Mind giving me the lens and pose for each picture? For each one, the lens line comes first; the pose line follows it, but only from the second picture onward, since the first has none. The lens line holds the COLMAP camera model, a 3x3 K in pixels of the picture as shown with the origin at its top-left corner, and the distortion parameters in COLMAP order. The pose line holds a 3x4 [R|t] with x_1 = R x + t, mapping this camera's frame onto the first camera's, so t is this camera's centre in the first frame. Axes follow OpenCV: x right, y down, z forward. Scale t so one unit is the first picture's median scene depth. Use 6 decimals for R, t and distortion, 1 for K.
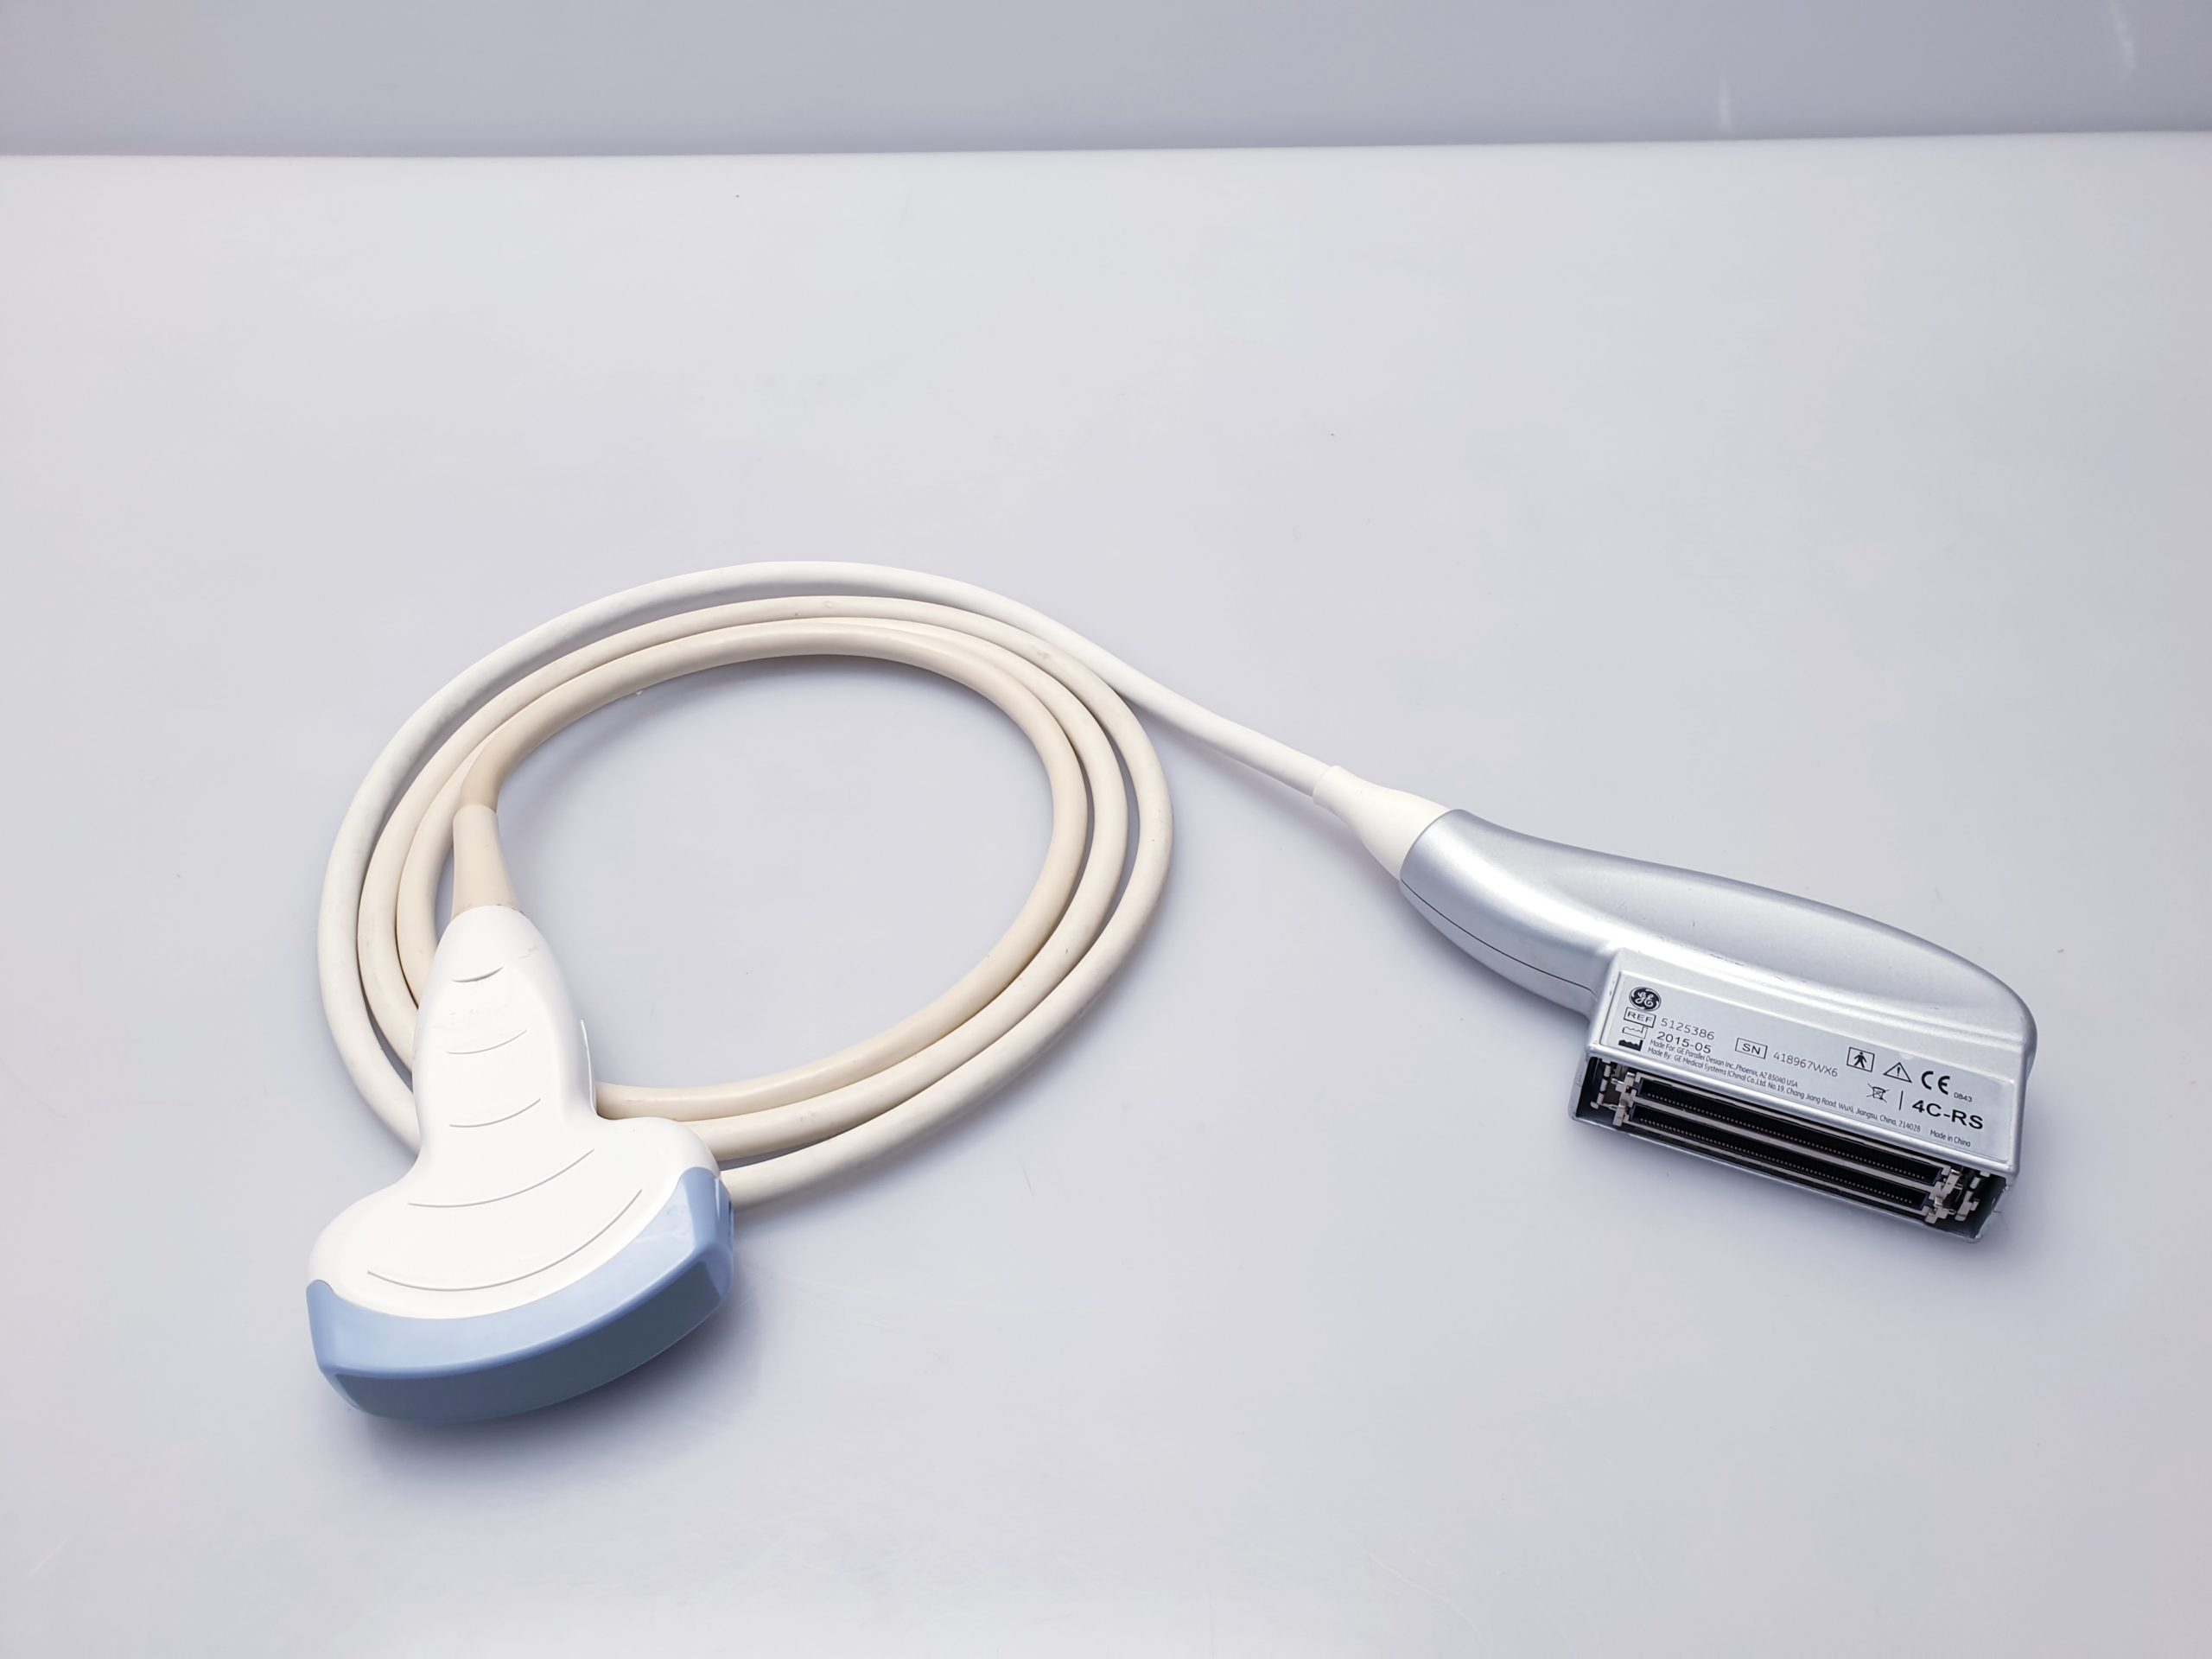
lens RADIAL K [[1665.2, 0, 1072.4], [0, 1665.2, 815.6], [0, 0, 1]] dist [0.001534, -0.074736]
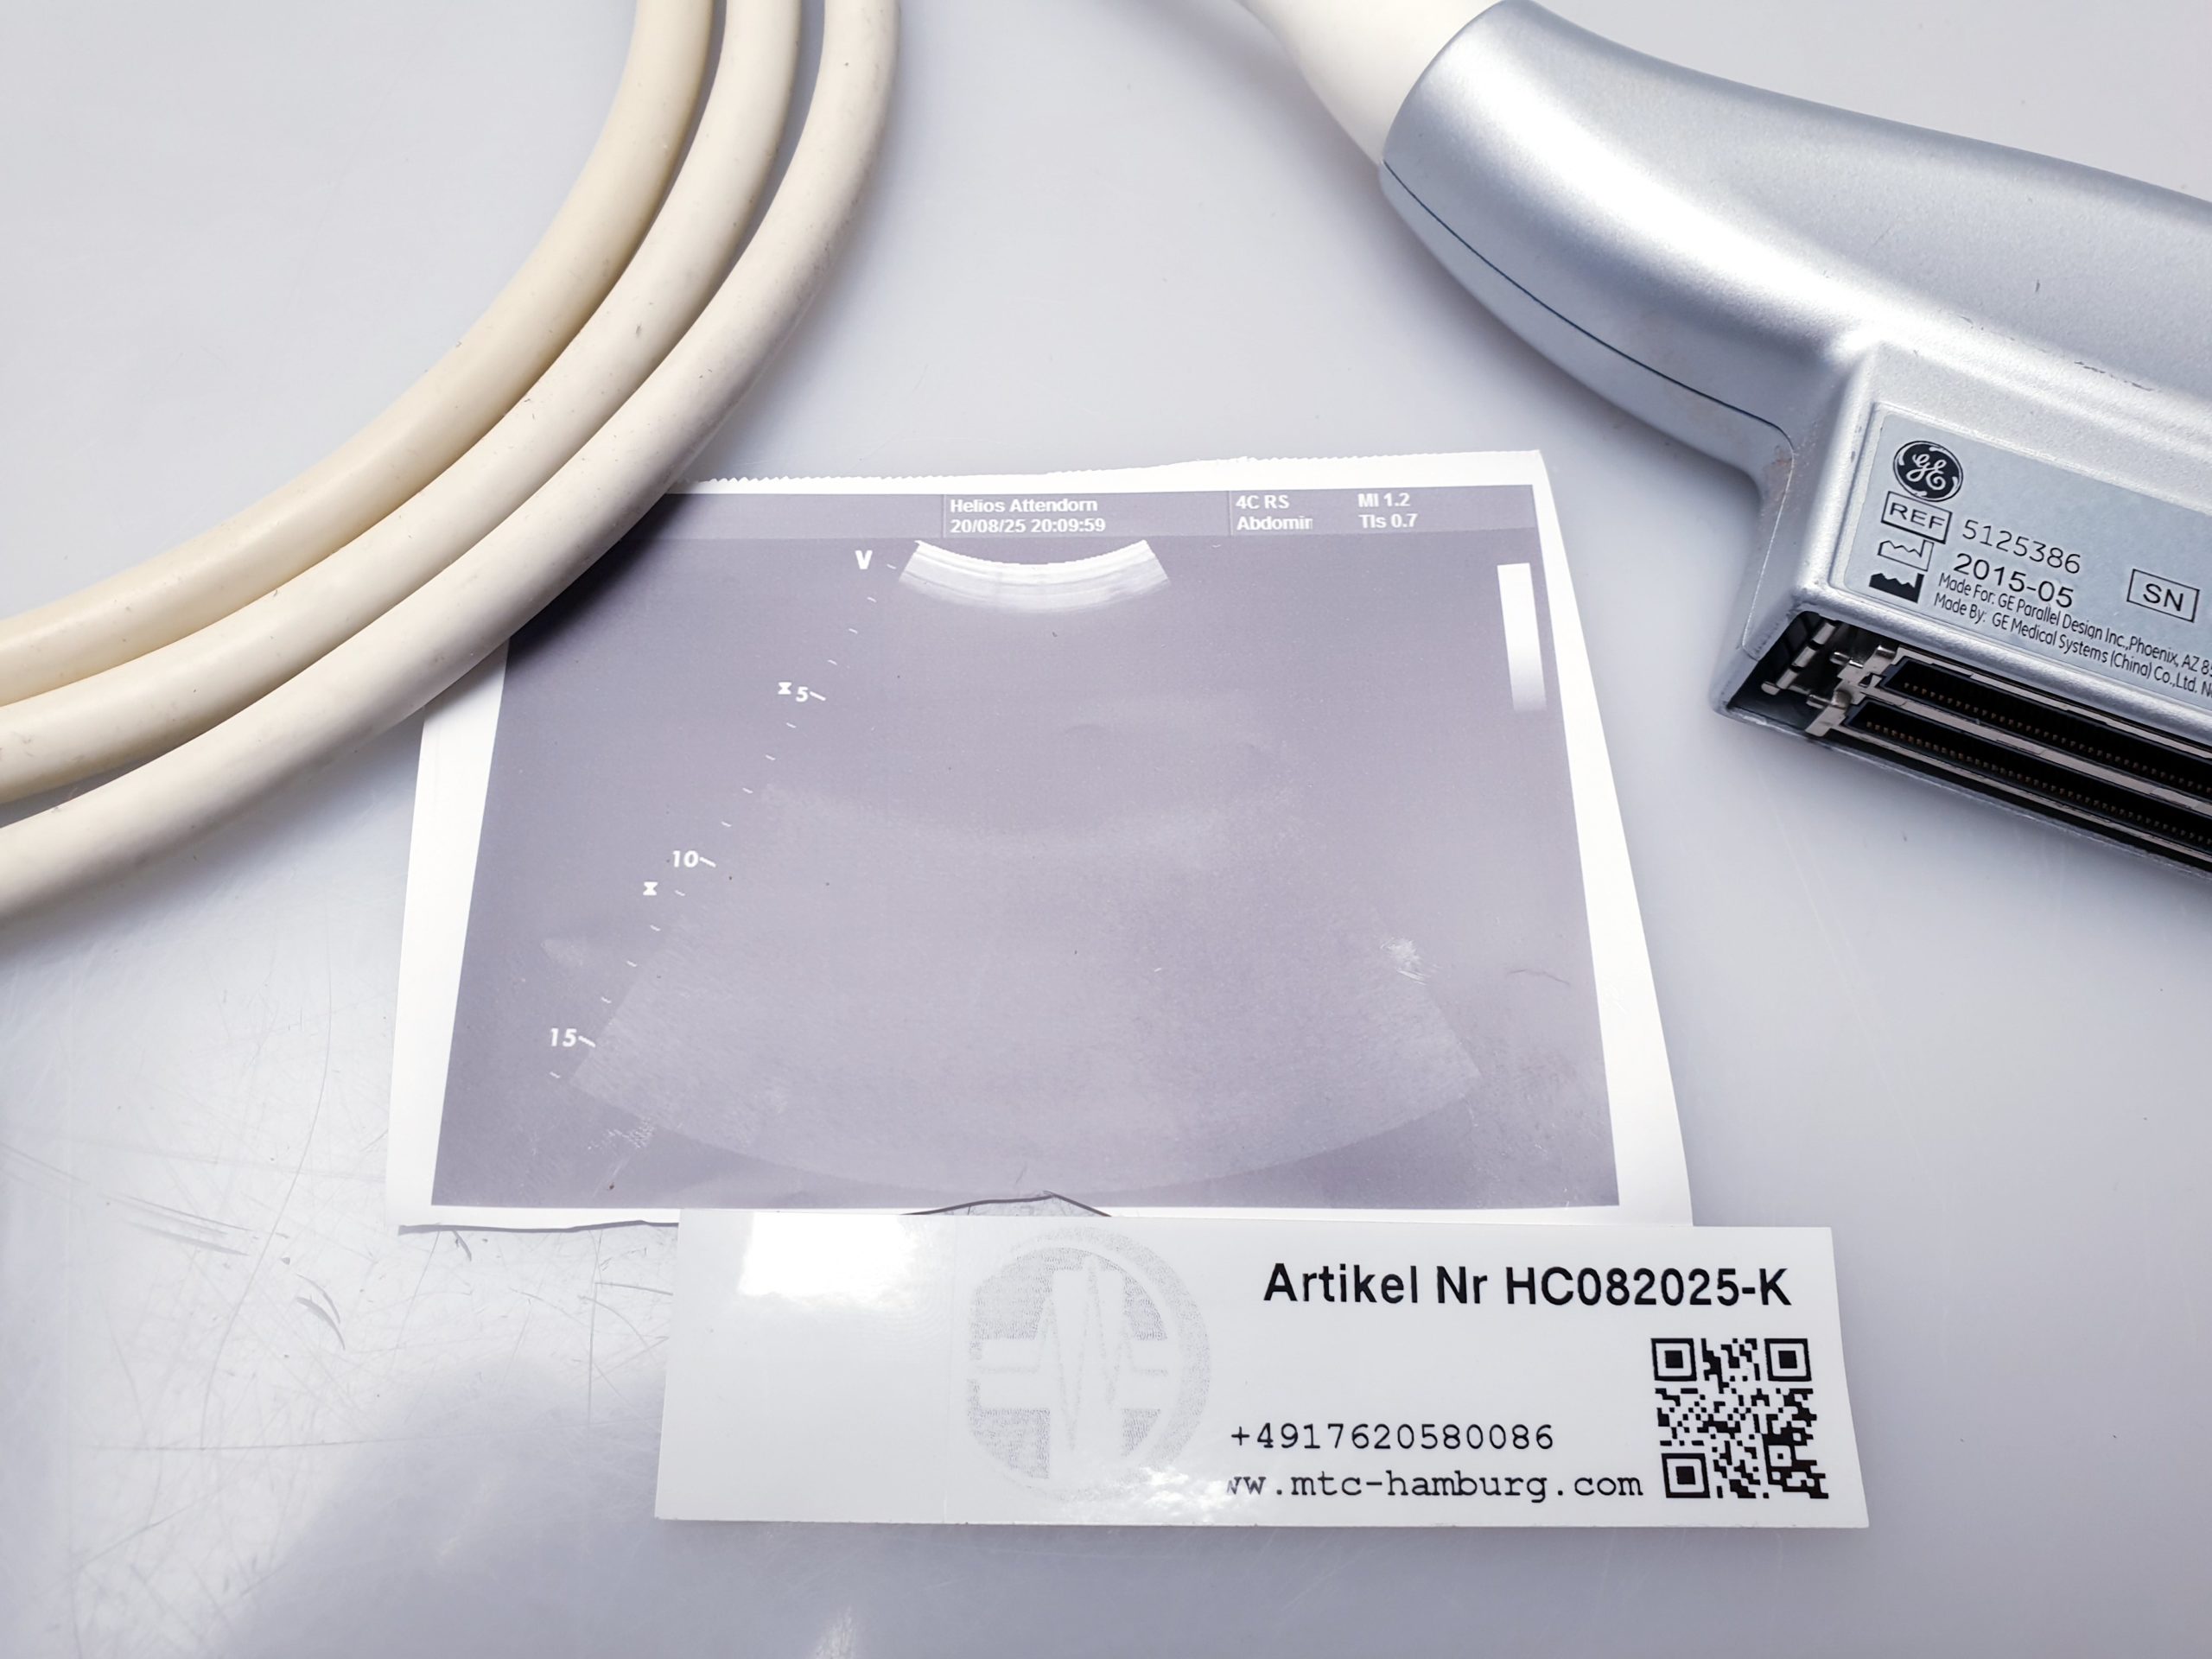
lens RADIAL K [[1771.2, 0, 1088.0], [0, 1771.2, 779.1], [0, 0, 1]] dist [-0.036827, 0.028059]
pose [[0.997146, -0.019488, 0.072941, 0.088814], [-0.010640, 0.920200, 0.391305, 0.006240], [-0.074746, -0.390964, 0.917366, 0.564702]]
